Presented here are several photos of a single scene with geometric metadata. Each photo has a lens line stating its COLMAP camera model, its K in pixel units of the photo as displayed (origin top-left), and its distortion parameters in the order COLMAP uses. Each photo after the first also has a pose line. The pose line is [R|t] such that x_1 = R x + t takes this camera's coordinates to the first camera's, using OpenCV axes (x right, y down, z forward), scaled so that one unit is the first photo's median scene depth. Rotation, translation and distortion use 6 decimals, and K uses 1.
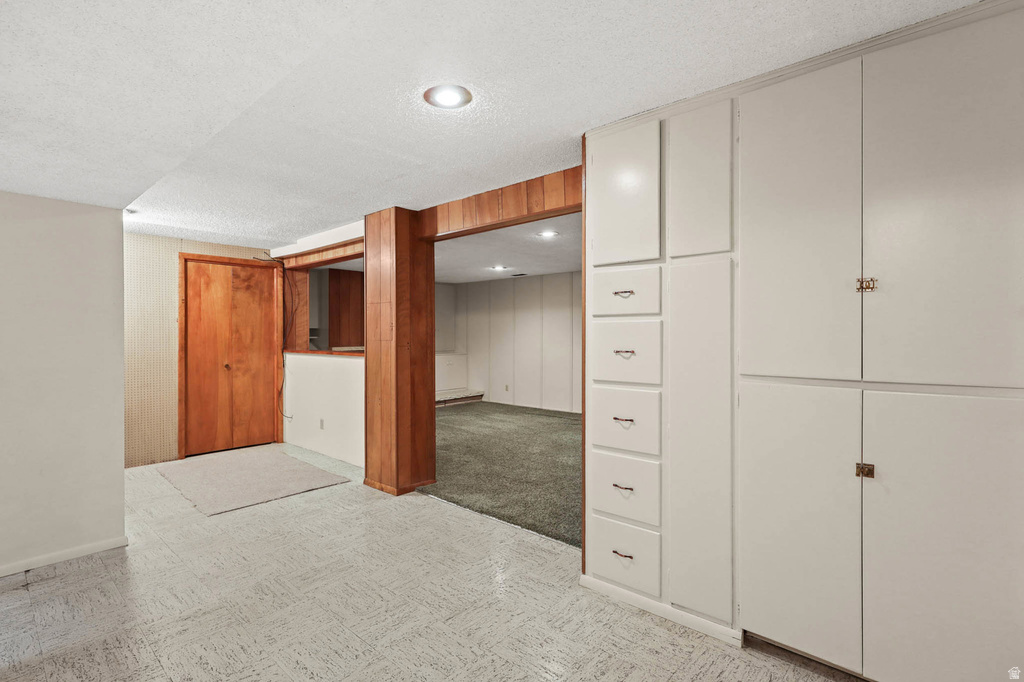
lens RADIAL K [[481.2, 0, 514.1], [0, 481.2, 331.3], [0, 0, 1]] dist [-0.000322, -0.000184]
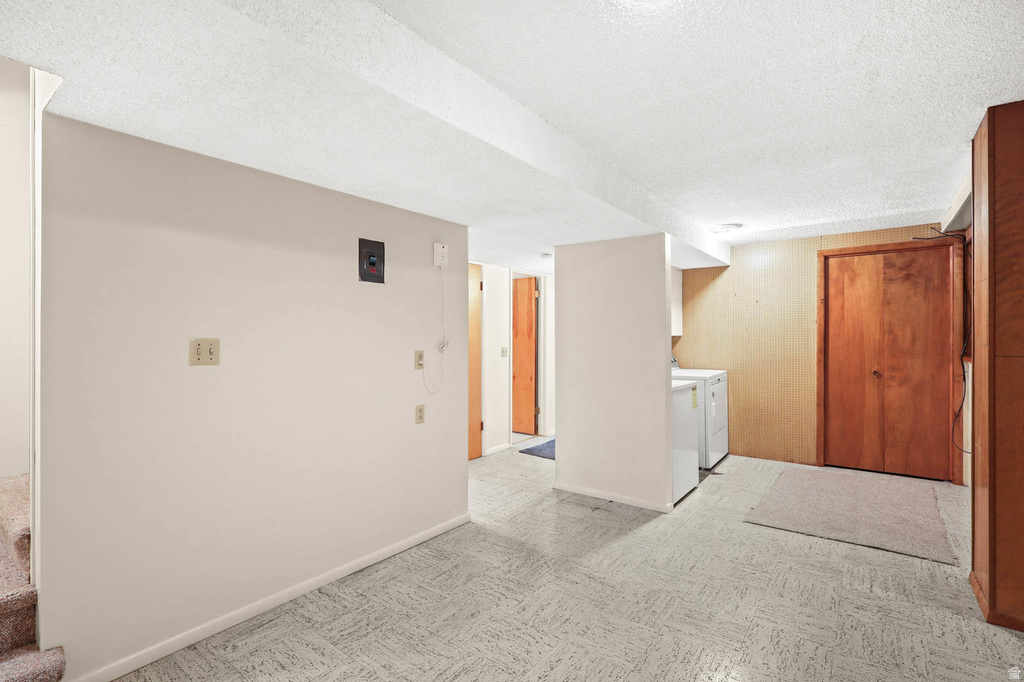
lens RADIAL K [[481.2, 0, 514.1], [0, 481.2, 331.3], [0, 0, 1]] dist [-0.000322, -0.000184]
pose [[0.082987, -0.013757, -0.996456, 0.203554], [0.010197, 0.999864, -0.012954, 0.003338], [0.996498, -0.009086, 0.083116, 0.302270]]
